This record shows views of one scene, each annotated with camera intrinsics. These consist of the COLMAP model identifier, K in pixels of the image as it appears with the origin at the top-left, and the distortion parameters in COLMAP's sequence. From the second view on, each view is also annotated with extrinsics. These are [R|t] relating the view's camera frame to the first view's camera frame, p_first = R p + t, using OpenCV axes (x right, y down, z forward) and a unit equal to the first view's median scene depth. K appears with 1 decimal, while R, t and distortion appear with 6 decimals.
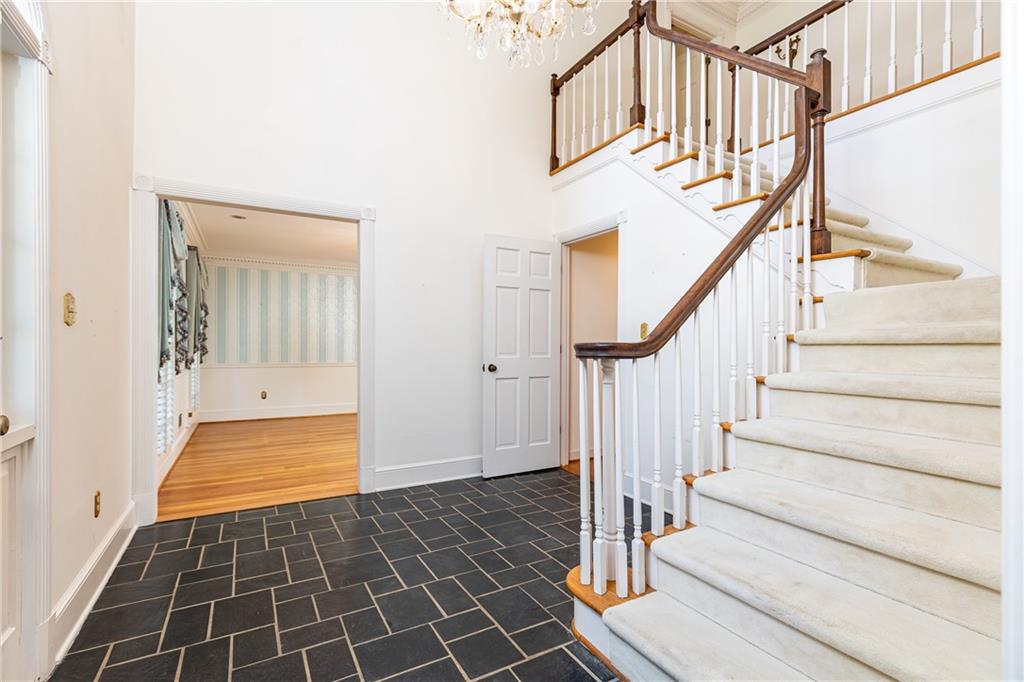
lens RADIAL K [[463.4, 0, 511.5], [0, 463.4, 342.7], [0, 0, 1]] dist [0.009761, -0.002024]
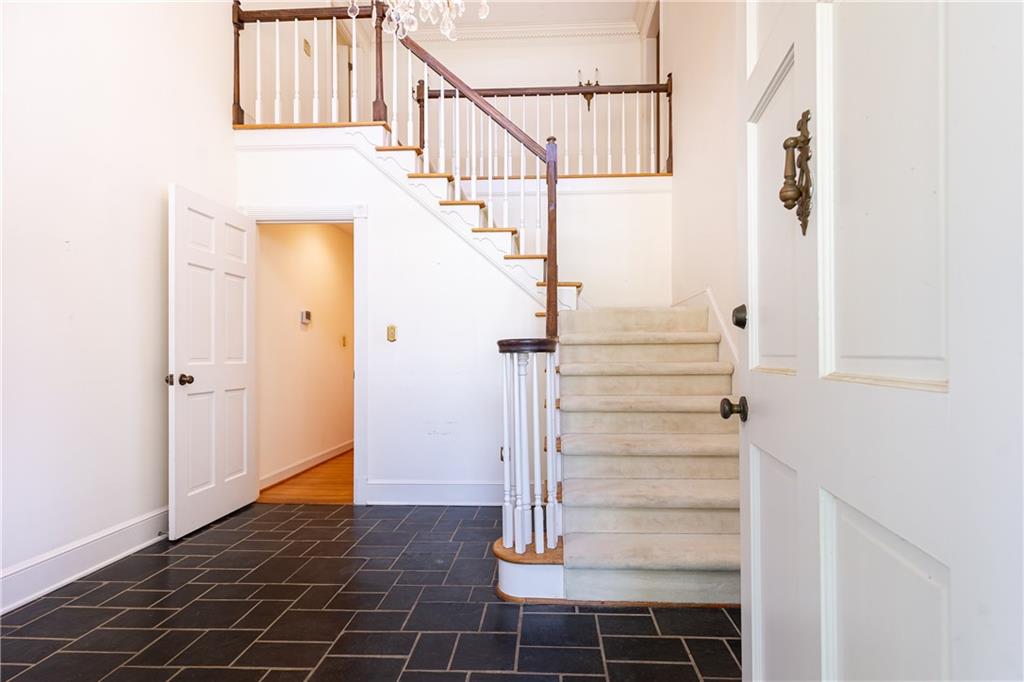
lens RADIAL K [[487.1, 0, 529.1], [0, 487.1, 353.1], [0, 0, 1]] dist [0.017934, 0.000170]
pose [[0.533626, -0.000996, 0.845720, -0.391202], [0.003026, 0.999995, -0.000731, 0.017269], [-0.845715, 0.002949, 0.533627, 0.166307]]
